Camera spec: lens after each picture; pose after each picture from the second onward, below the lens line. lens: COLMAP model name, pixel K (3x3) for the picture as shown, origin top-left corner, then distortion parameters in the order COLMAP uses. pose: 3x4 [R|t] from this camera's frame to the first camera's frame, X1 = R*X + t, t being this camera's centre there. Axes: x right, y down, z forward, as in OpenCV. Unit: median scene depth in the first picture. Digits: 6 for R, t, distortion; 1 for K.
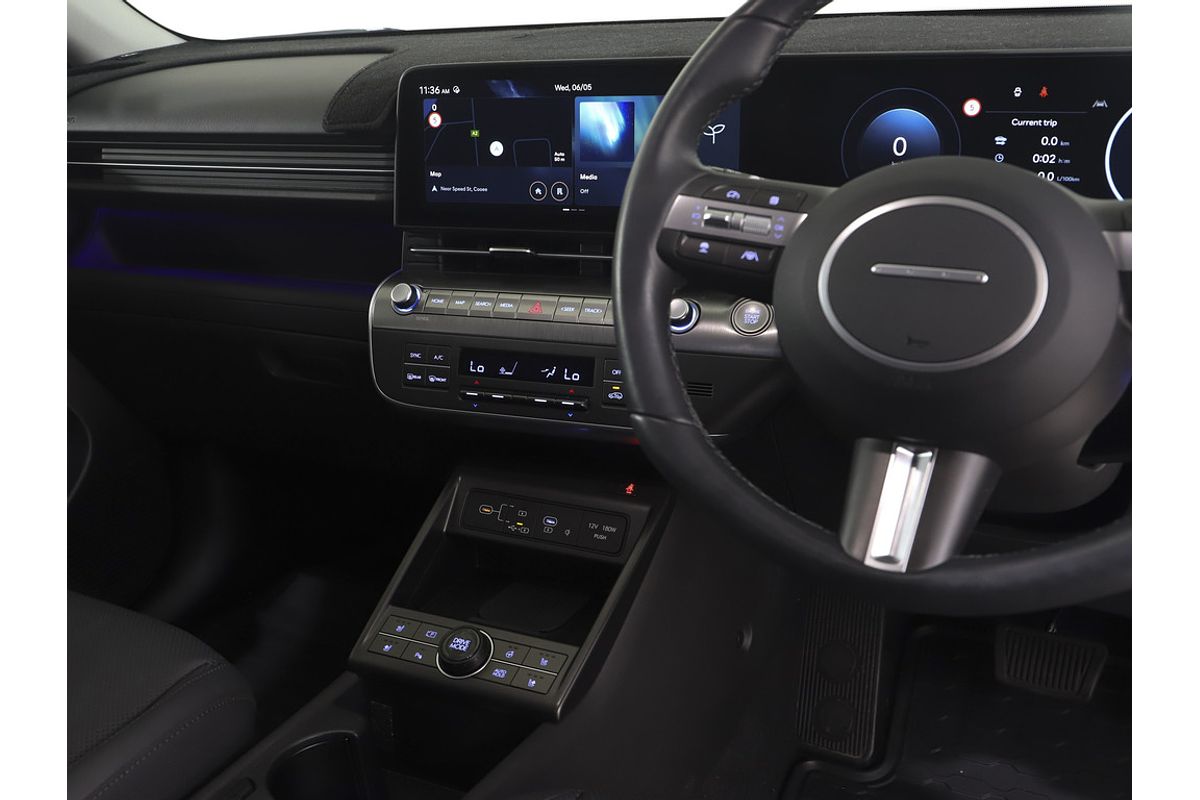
lens RADIAL K [[1173.5, 0, 592.8], [0, 1173.5, 403.2], [0, 0, 1]] dist [-0.072354, 0.000000]
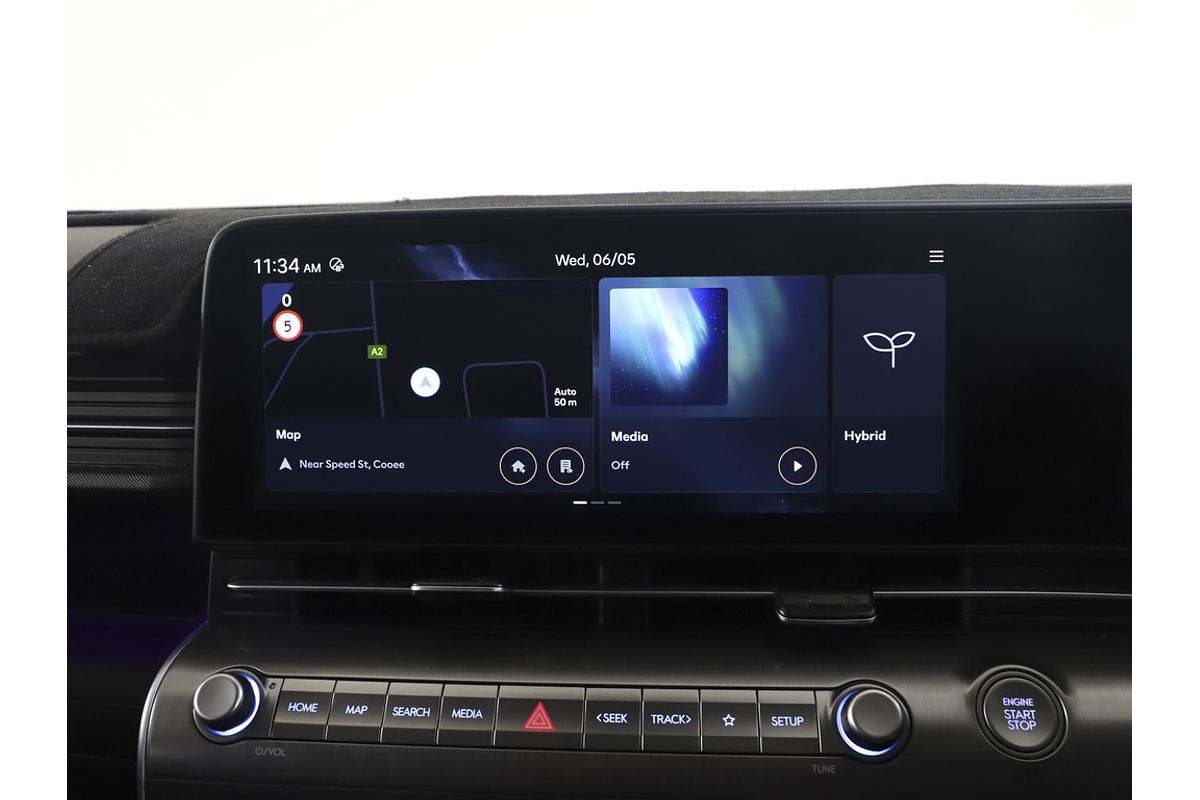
lens RADIAL K [[971.0, 0, 602.7], [0, 971.0, 399.9], [0, 0, 1]] dist [-0.061707, 0.009833]
pose [[0.952546, -0.015757, 0.303987, -0.137239], [0.073735, 0.980861, -0.180209, -0.133542], [-0.295330, 0.194072, 0.935477, 0.607991]]
